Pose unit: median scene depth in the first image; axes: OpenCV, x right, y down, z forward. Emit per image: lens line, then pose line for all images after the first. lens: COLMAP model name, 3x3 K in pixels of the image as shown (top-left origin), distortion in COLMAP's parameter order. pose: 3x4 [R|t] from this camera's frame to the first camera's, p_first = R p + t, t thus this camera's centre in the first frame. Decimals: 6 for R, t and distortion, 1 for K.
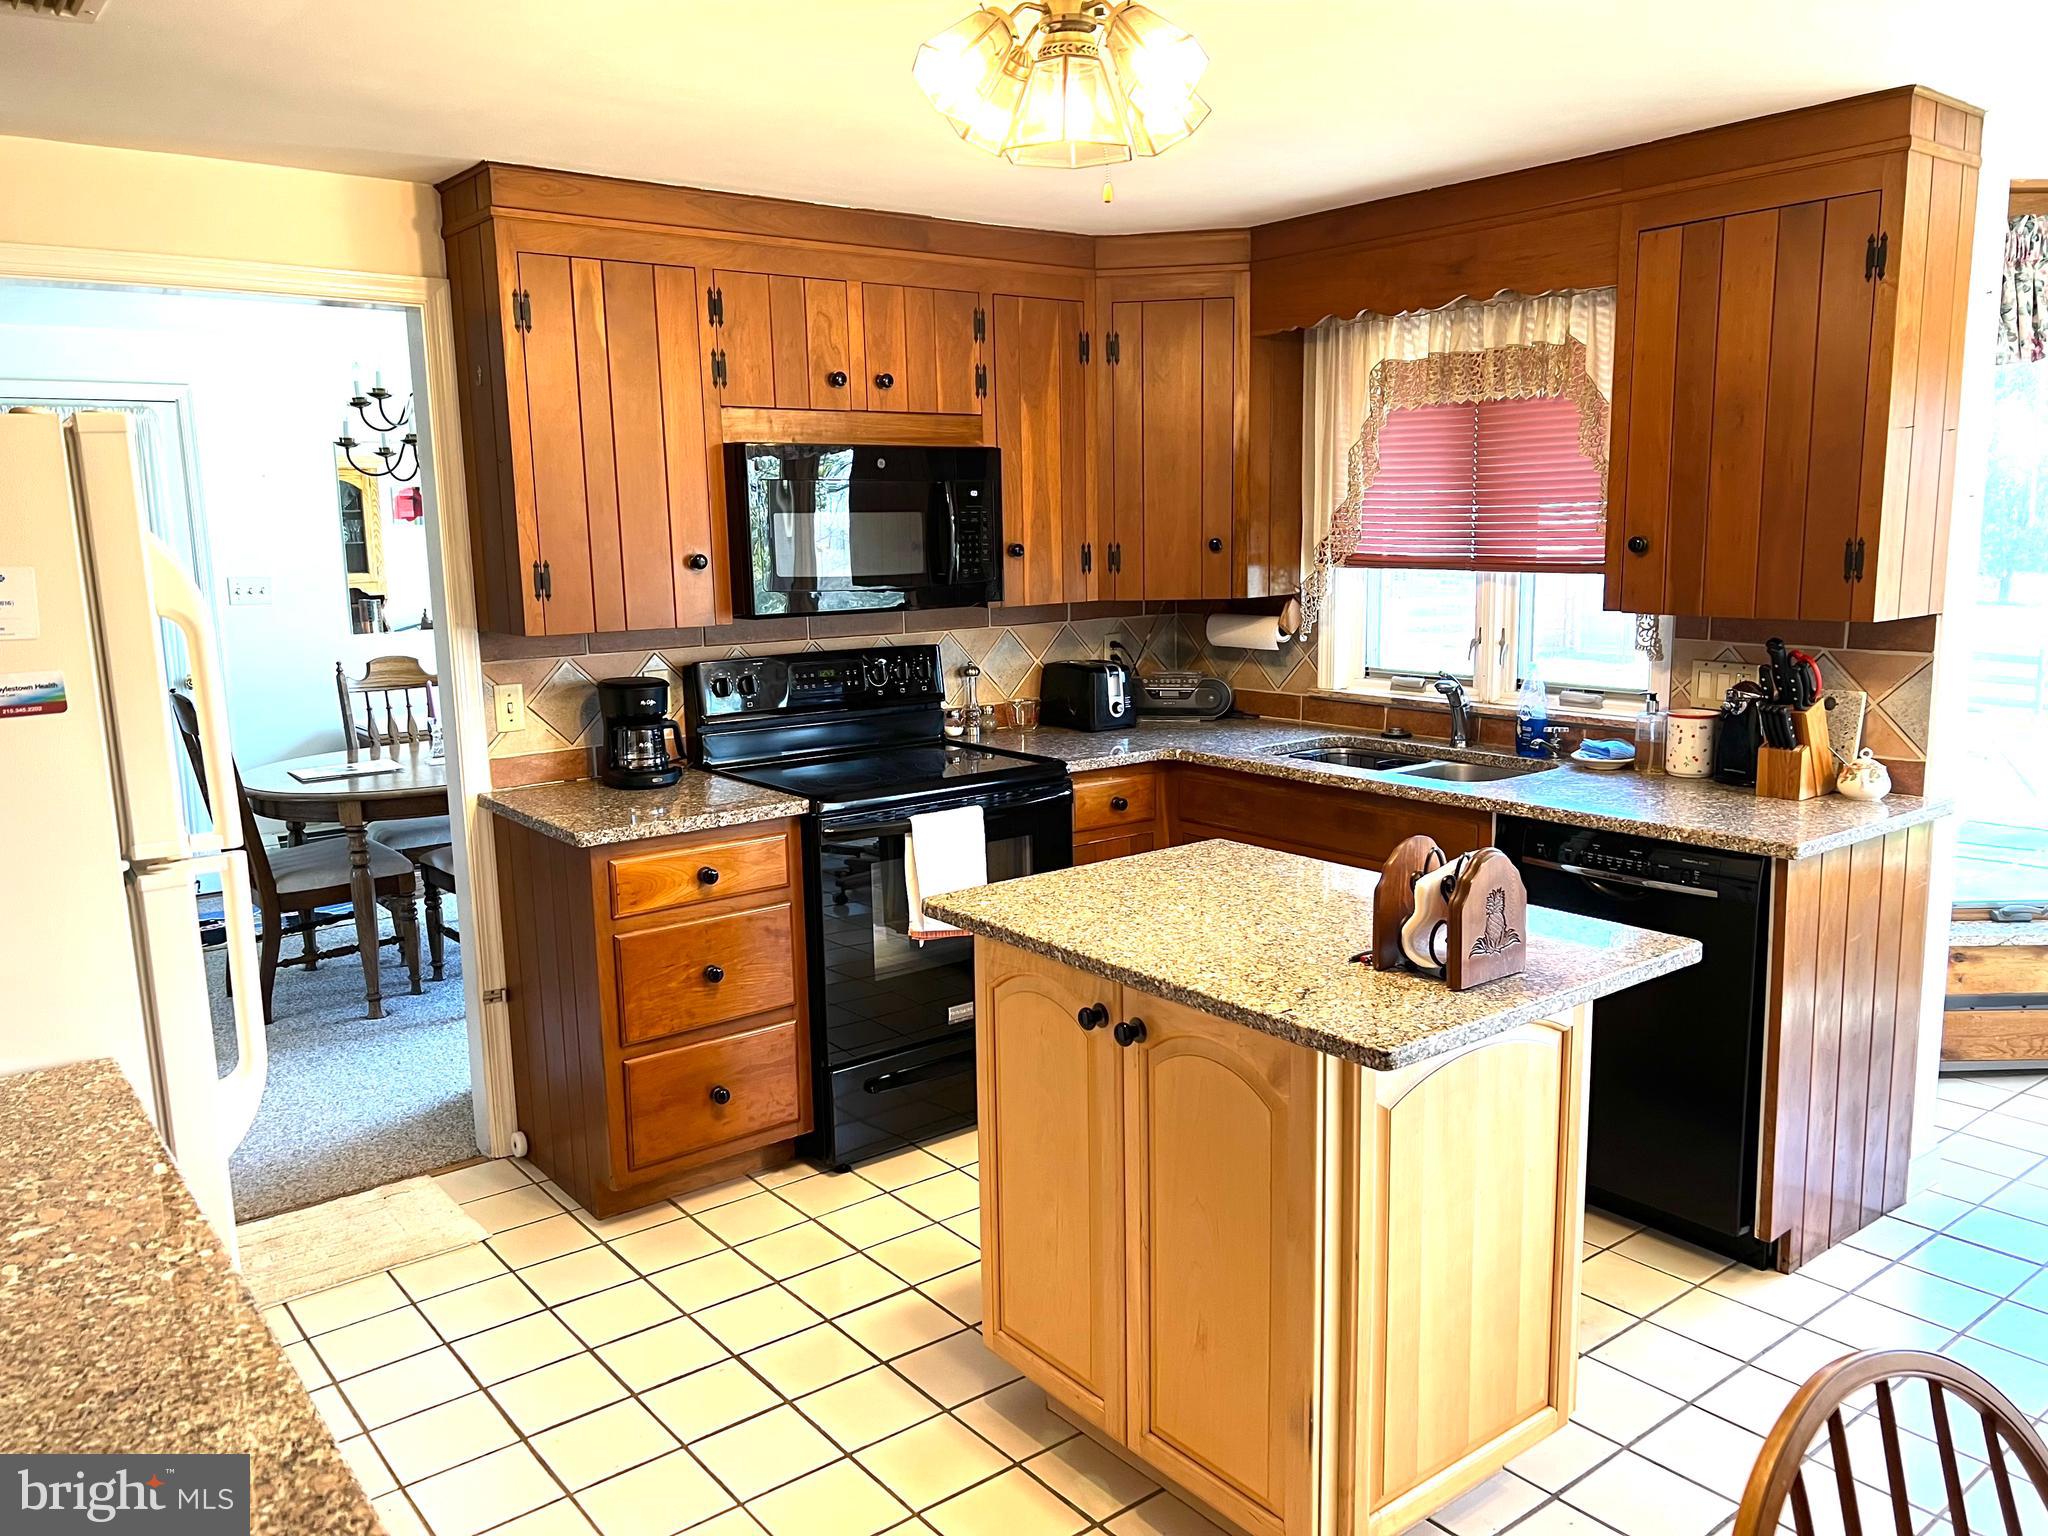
lens RADIAL K [[1536.1, 0, 1024.4], [0, 1536.1, 781.0], [0, 0, 1]] dist [0.024622, -0.020329]
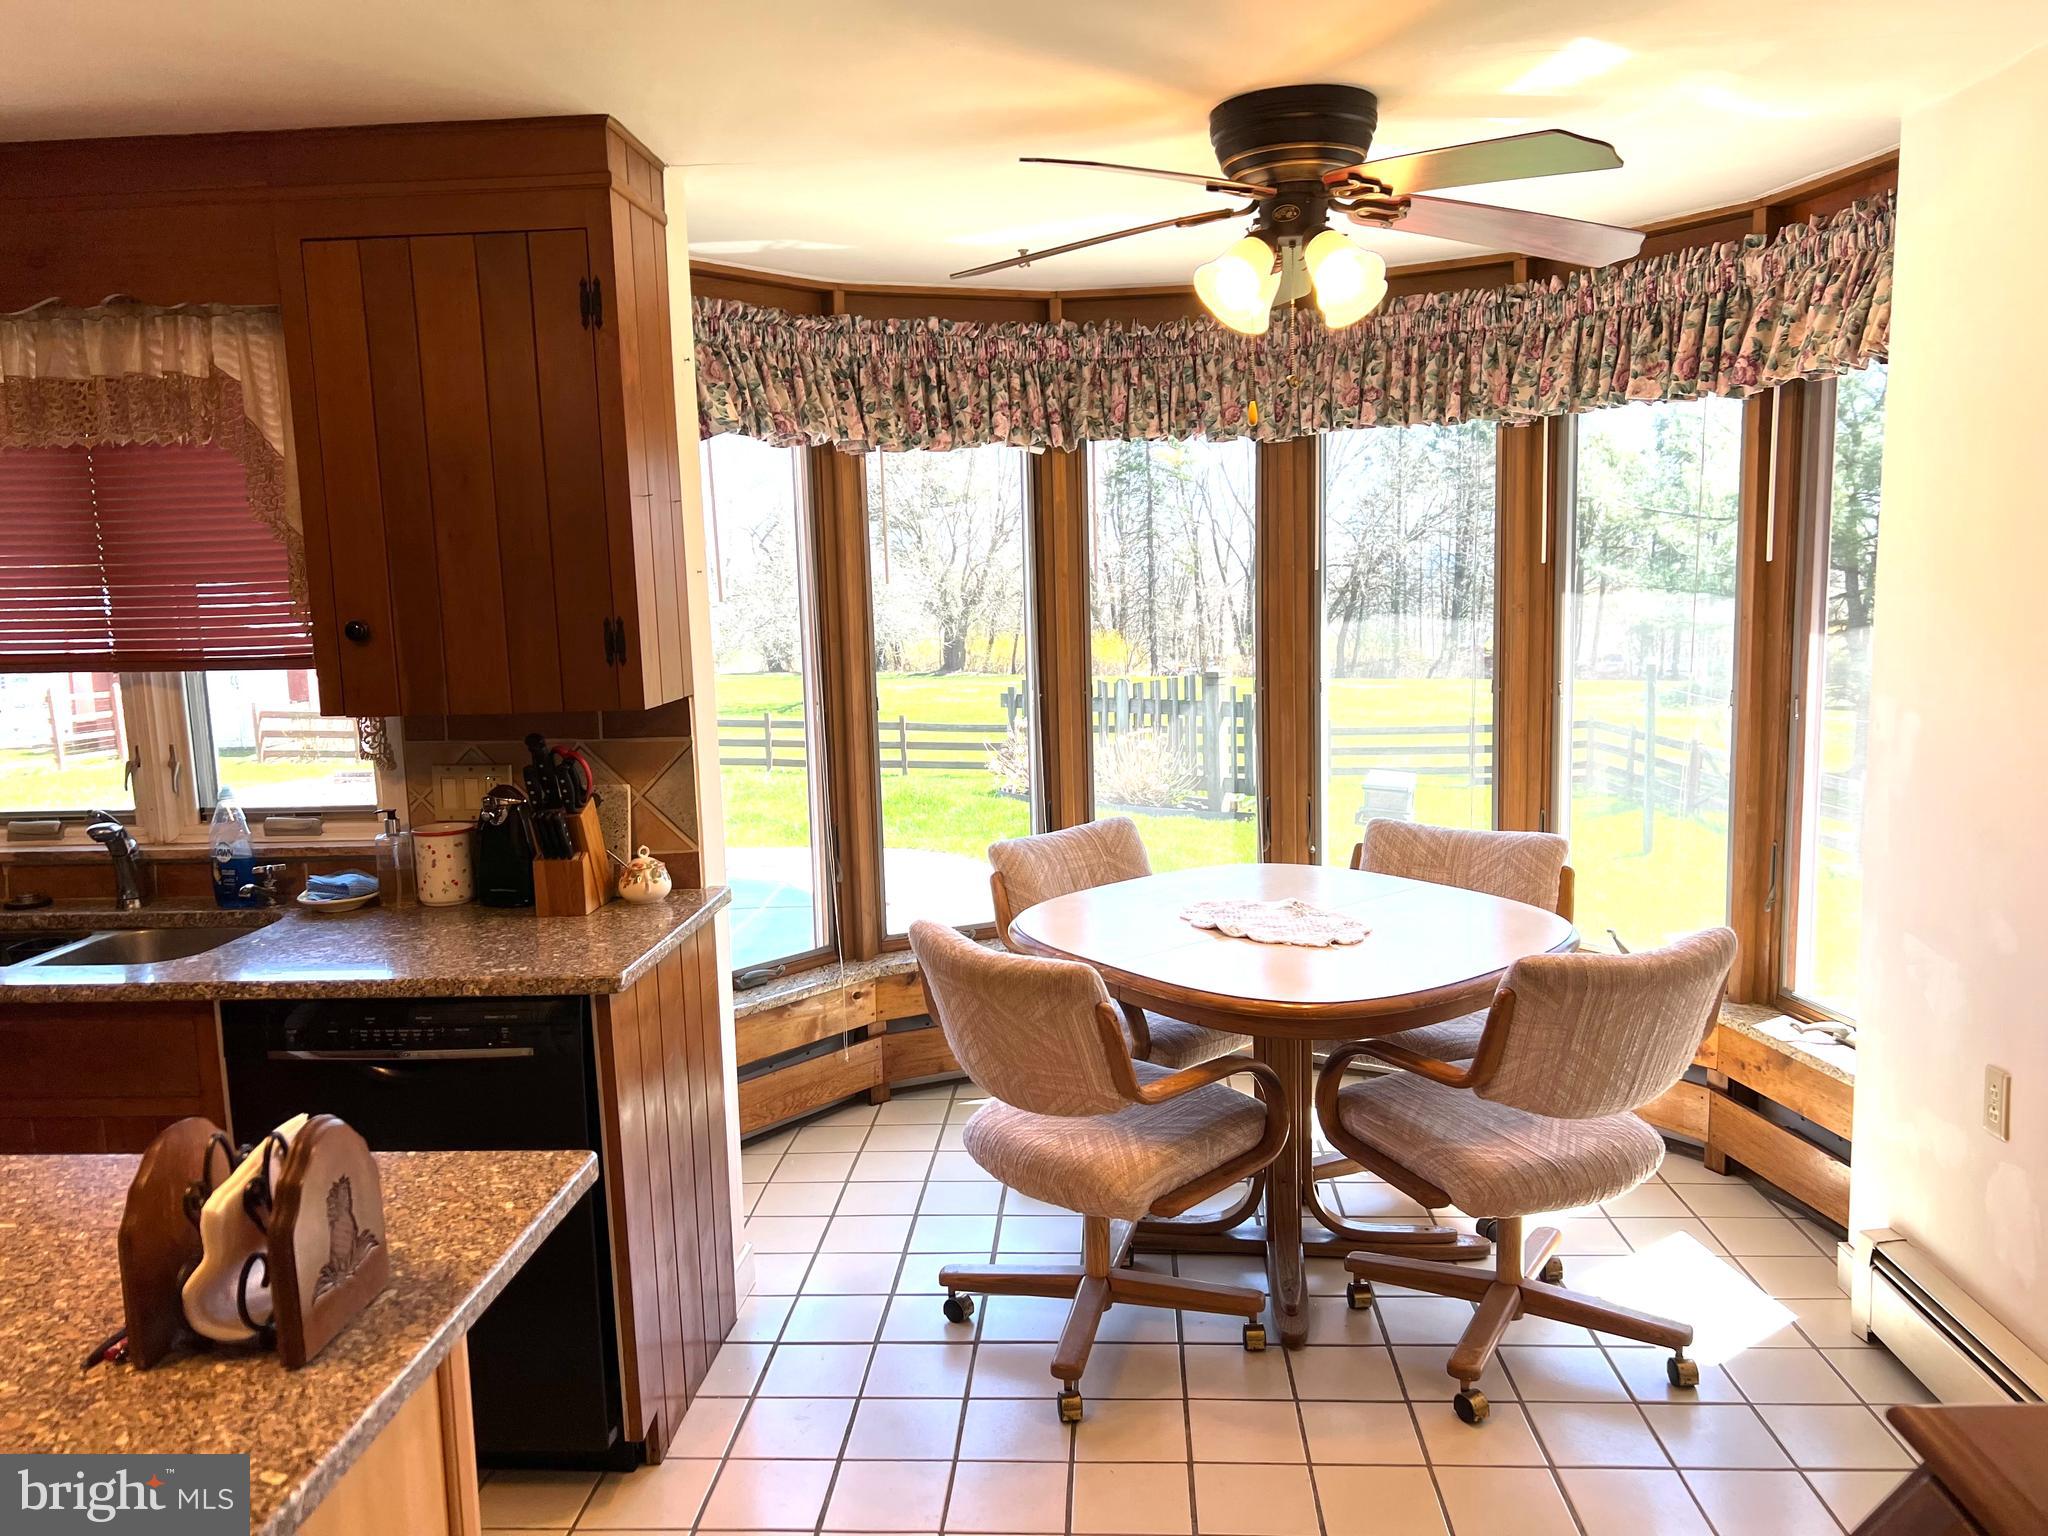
lens RADIAL K [[1536.1, 0, 1020.1], [0, 1536.1, 779.3], [0, 0, 1]] dist [0.024622, -0.020329]
pose [[0.661493, -0.105643, 0.742474, 0.022340], [0.143944, 0.989506, 0.012548, -0.035666], [-0.736008, 0.098574, 0.669758, 0.205644]]
